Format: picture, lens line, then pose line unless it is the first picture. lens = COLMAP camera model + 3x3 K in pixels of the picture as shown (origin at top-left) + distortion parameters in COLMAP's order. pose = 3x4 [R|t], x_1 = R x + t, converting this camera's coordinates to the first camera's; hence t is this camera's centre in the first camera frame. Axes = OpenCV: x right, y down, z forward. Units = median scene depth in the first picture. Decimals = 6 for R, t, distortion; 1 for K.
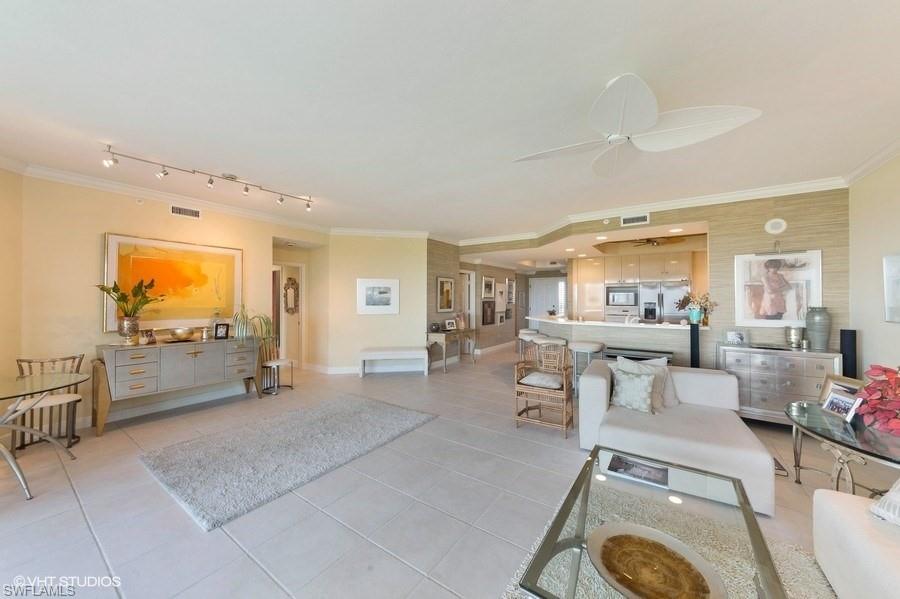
lens RADIAL K [[320.8, 0, 453.4], [0, 320.8, 293.7], [0, 0, 1]] dist [-0.003878, 0.001194]
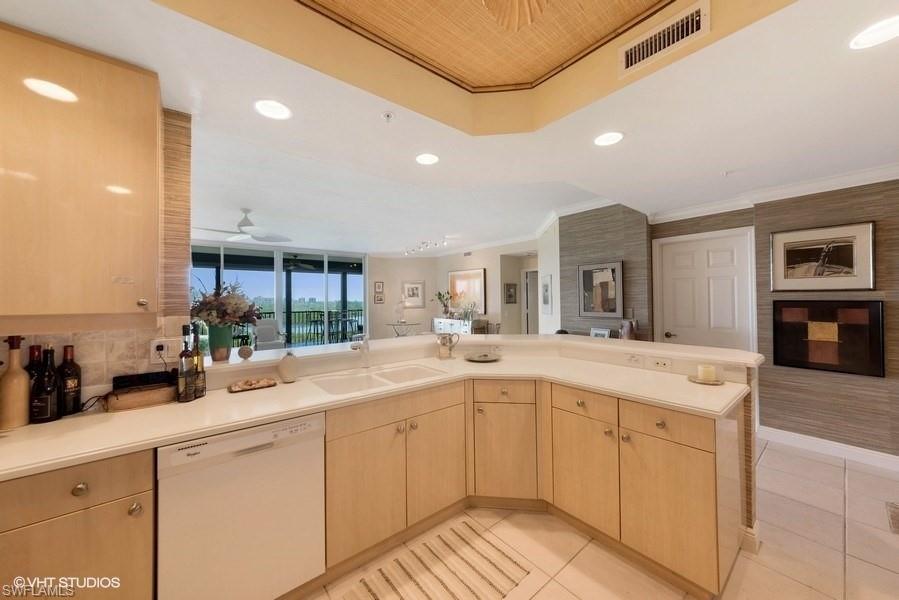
lens RADIAL K [[320.4, 0, 447.4], [0, 320.4, 297.0], [0, 0, 1]] dist [-0.003878, 0.001194]
pose [[-0.292092, -0.001156, -0.956390, 0.970971], [0.027651, 0.999571, -0.009653, 0.020720], [0.955991, -0.029265, -0.291934, 1.297244]]
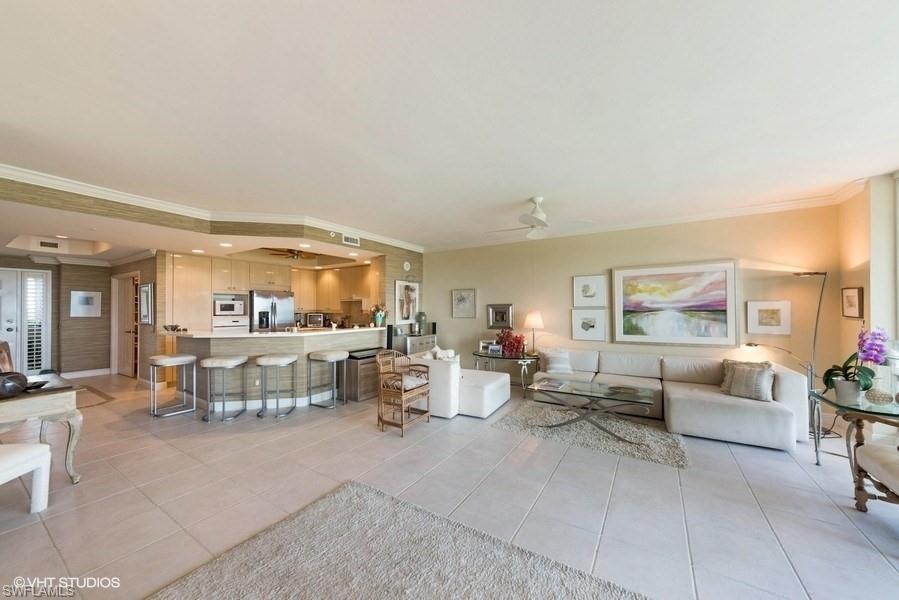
lens RADIAL K [[320.4, 0, 445.7], [0, 320.4, 305.2], [0, 0, 1]] dist [-0.003878, 0.001194]
pose [[-0.033275, 0.011277, 0.999383, -0.581063], [-0.015364, 0.999812, -0.011794, 0.014266], [-0.999328, -0.015747, -0.033095, 0.656013]]
